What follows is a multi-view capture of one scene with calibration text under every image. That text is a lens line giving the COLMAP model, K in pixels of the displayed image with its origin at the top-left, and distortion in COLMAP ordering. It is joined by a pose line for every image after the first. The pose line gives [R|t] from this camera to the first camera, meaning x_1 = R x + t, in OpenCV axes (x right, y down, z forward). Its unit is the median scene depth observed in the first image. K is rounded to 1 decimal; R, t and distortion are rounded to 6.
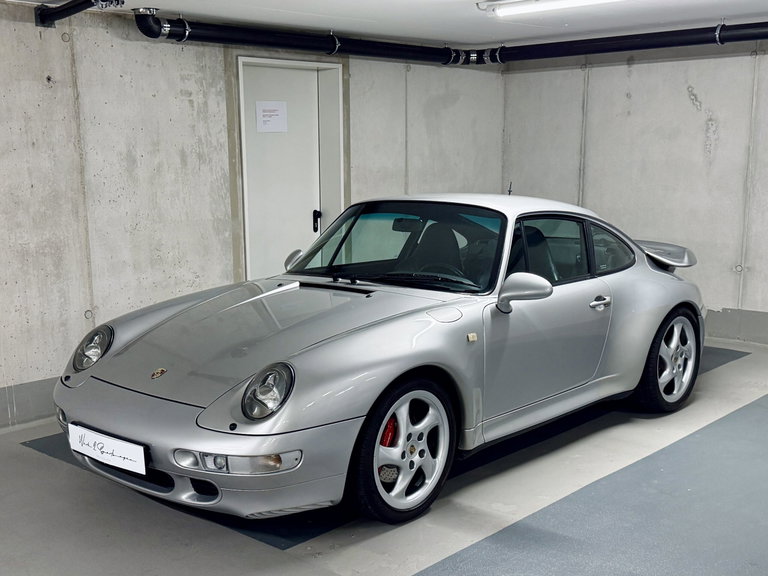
lens RADIAL K [[984.9, 0, 352.1], [0, 984.9, 338.4], [0, 0, 1]] dist [0.212102, -0.454900]
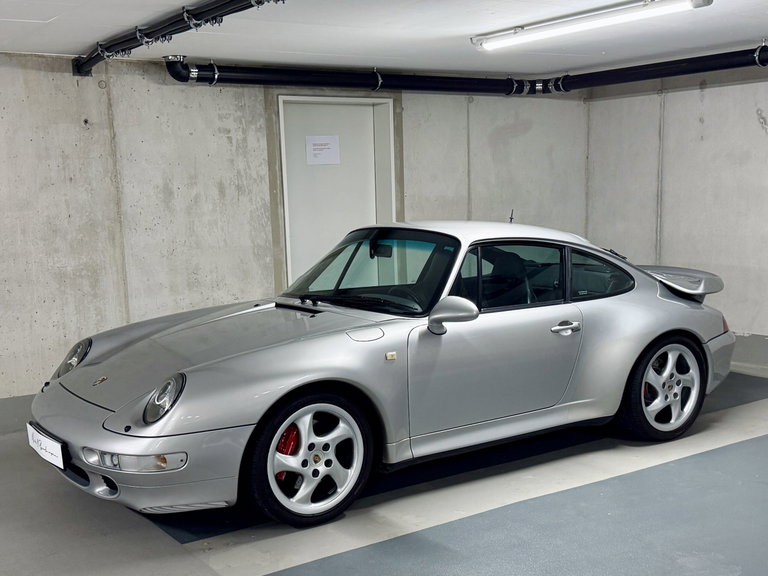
lens RADIAL K [[984.0, 0, 372.3], [0, 984.0, 345.6], [0, 0, 1]] dist [0.192693, -0.419972]
pose [[0.975869, 0.021630, -0.217281, 0.237427], [-0.026617, 0.999445, -0.020048, 0.006873], [0.216726, 0.025348, 0.975903, -0.019862]]
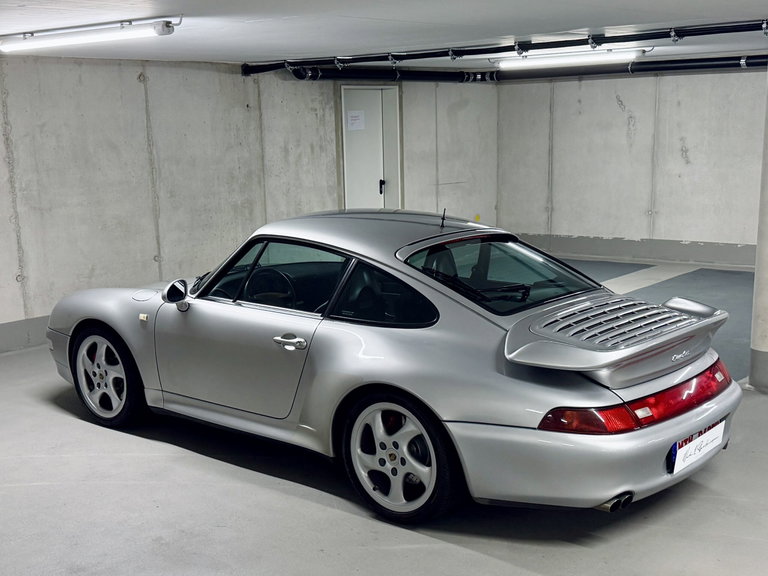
lens RADIAL K [[984.0, 0, 372.3], [0, 984.0, 345.6], [0, 0, 1]] dist [0.192693, -0.419972]
pose [[0.998568, -0.024041, 0.047788, -0.160691], [0.022462, 0.999192, 0.033324, 0.095889], [-0.048551, -0.032203, 0.998301, -0.680756]]
